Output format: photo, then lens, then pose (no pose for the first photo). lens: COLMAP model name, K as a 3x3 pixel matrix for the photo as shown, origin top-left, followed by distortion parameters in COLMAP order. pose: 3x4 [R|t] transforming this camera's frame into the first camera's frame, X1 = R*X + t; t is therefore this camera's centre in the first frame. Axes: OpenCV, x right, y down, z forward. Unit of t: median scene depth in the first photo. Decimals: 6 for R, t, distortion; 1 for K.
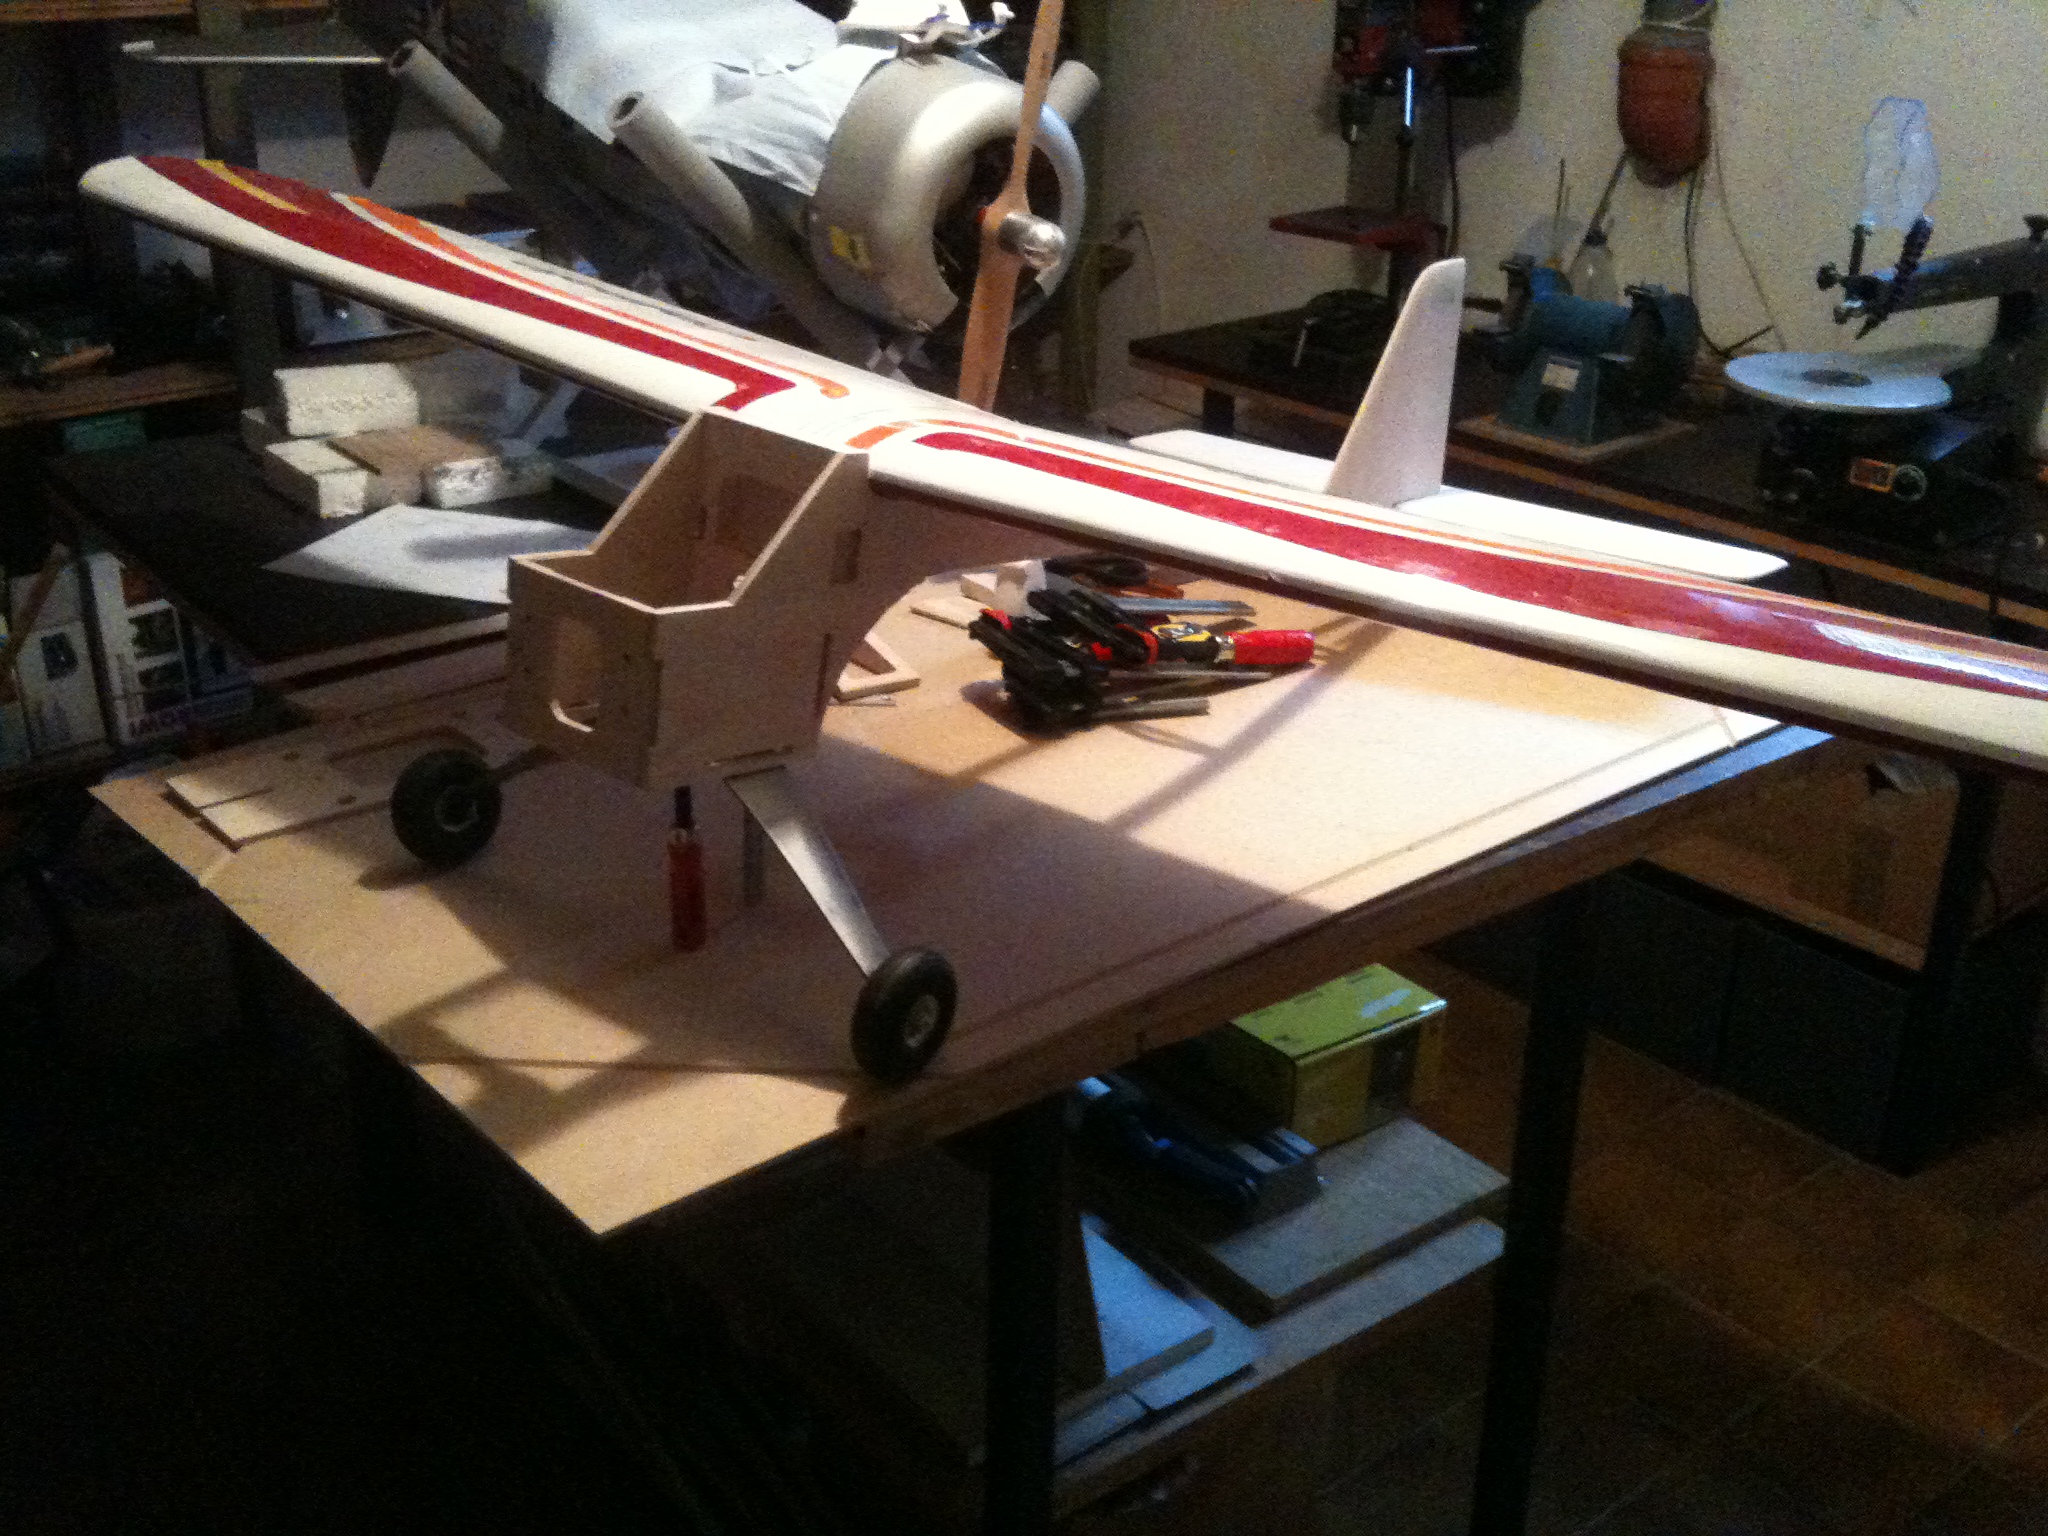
lens RADIAL K [[2155.8, 0, 1024.0], [0, 2155.8, 768.0], [0, 0, 1]] dist [0.126824, -0.417198]
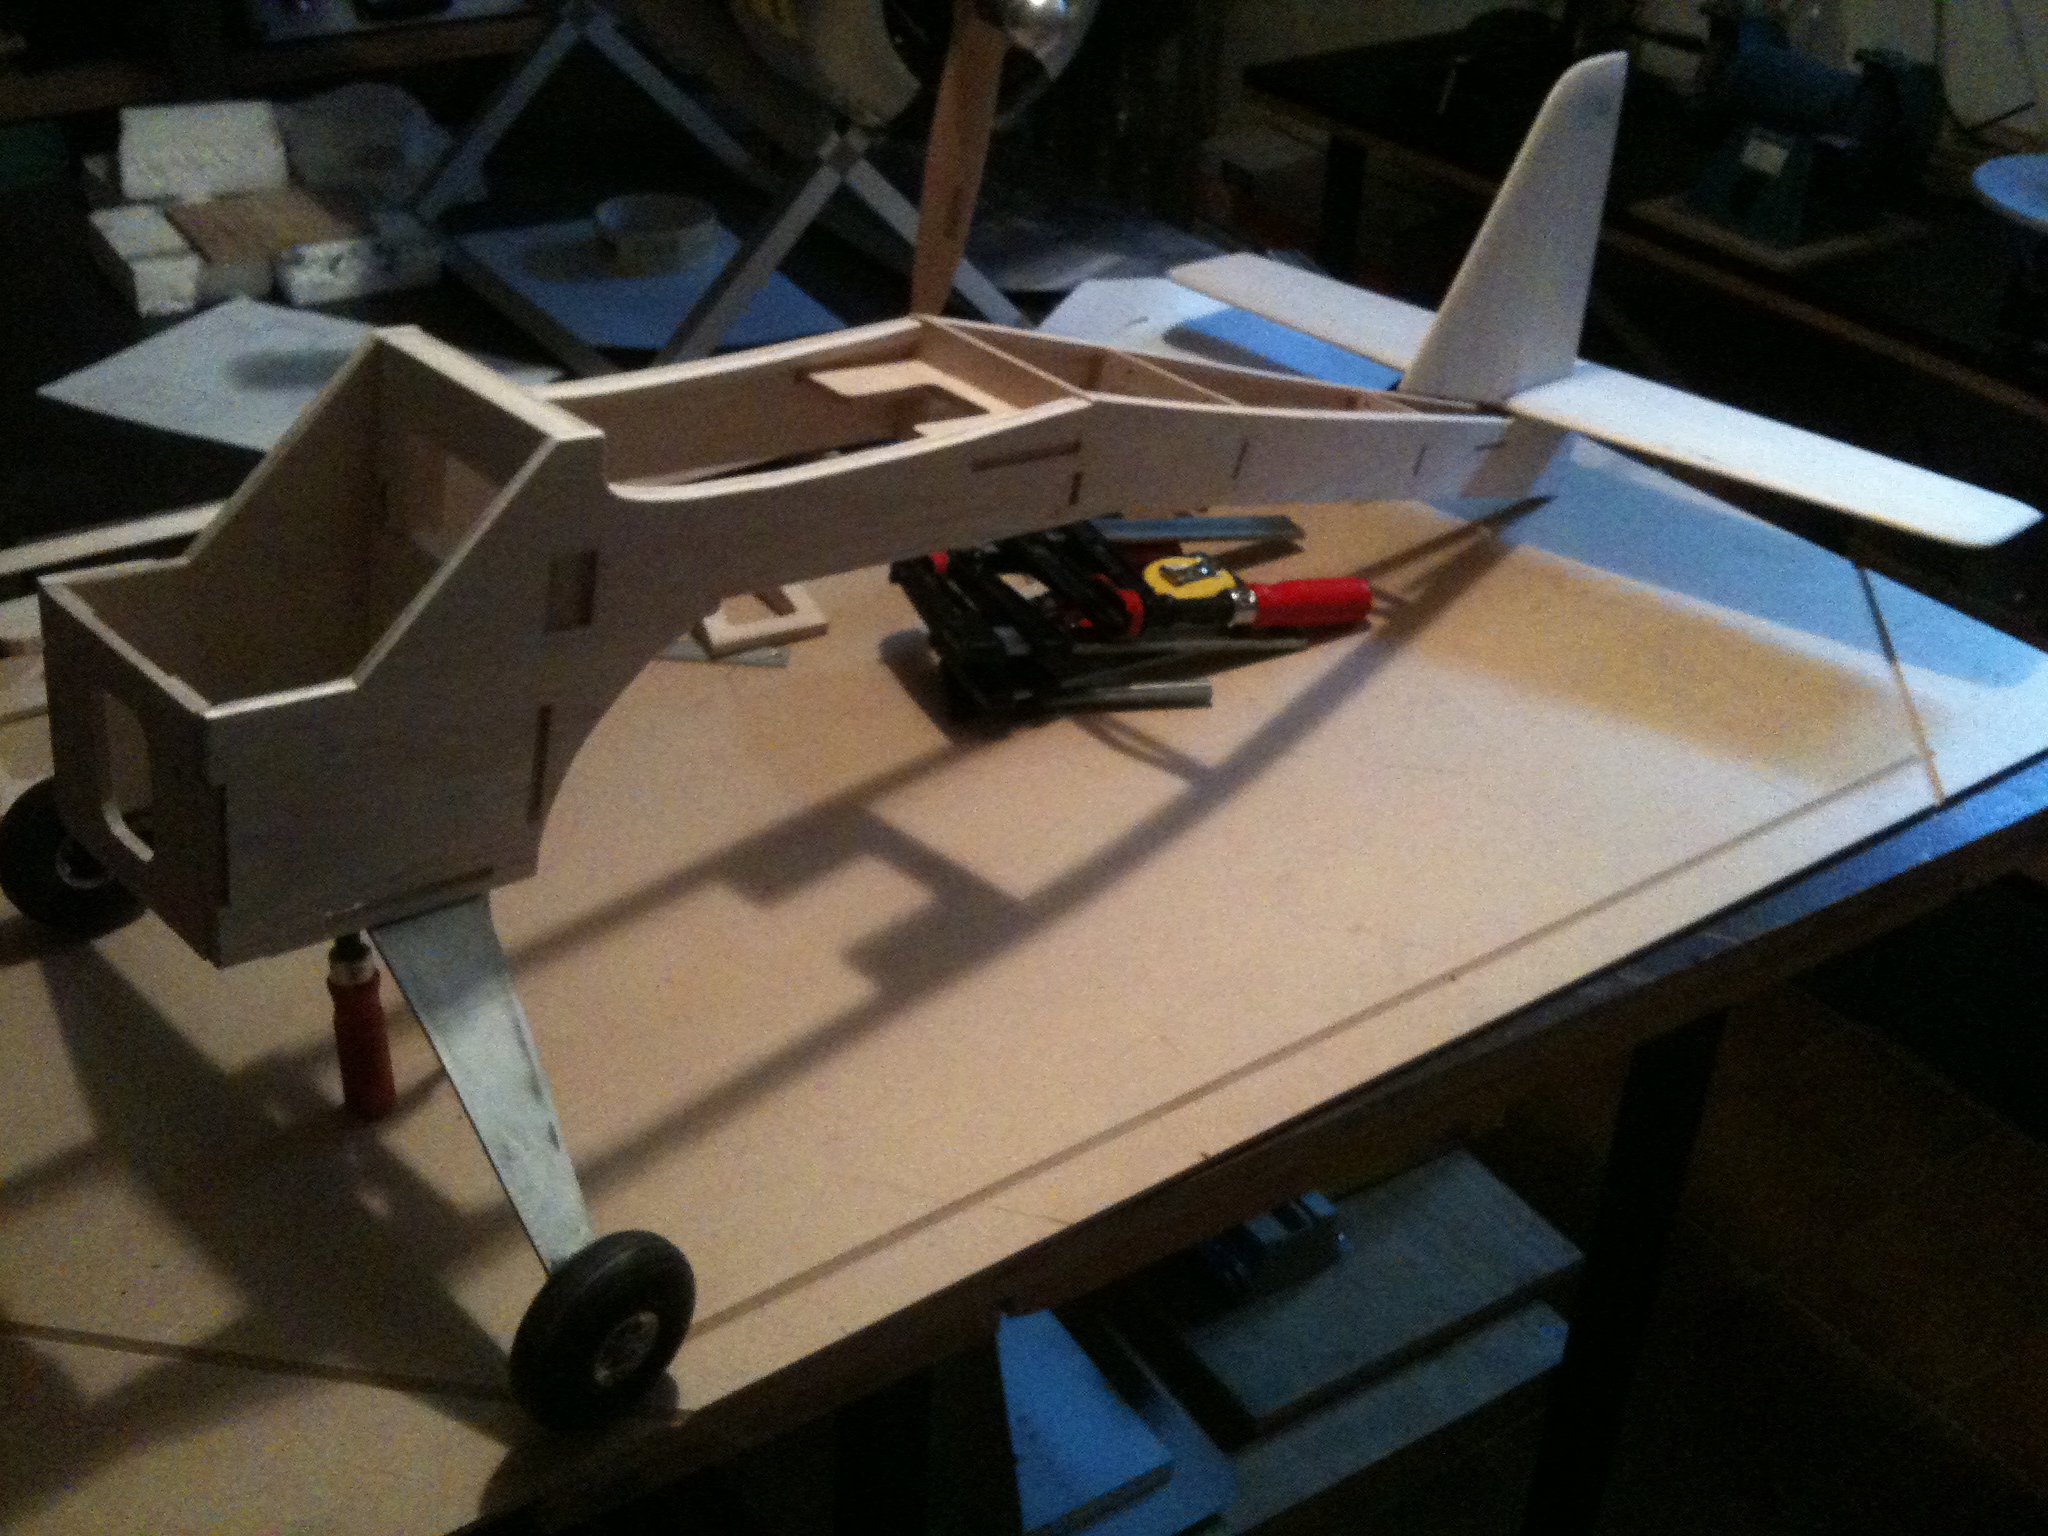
lens RADIAL K [[2155.8, 0, 1024.0], [0, 2155.8, 768.0], [0, 0, 1]] dist [0.126824, -0.417198]
pose [[0.995862, 0.064826, -0.063683, 0.063736], [-0.054460, 0.986751, 0.152828, -0.100899], [0.072747, -0.148728, 0.986199, 0.245035]]
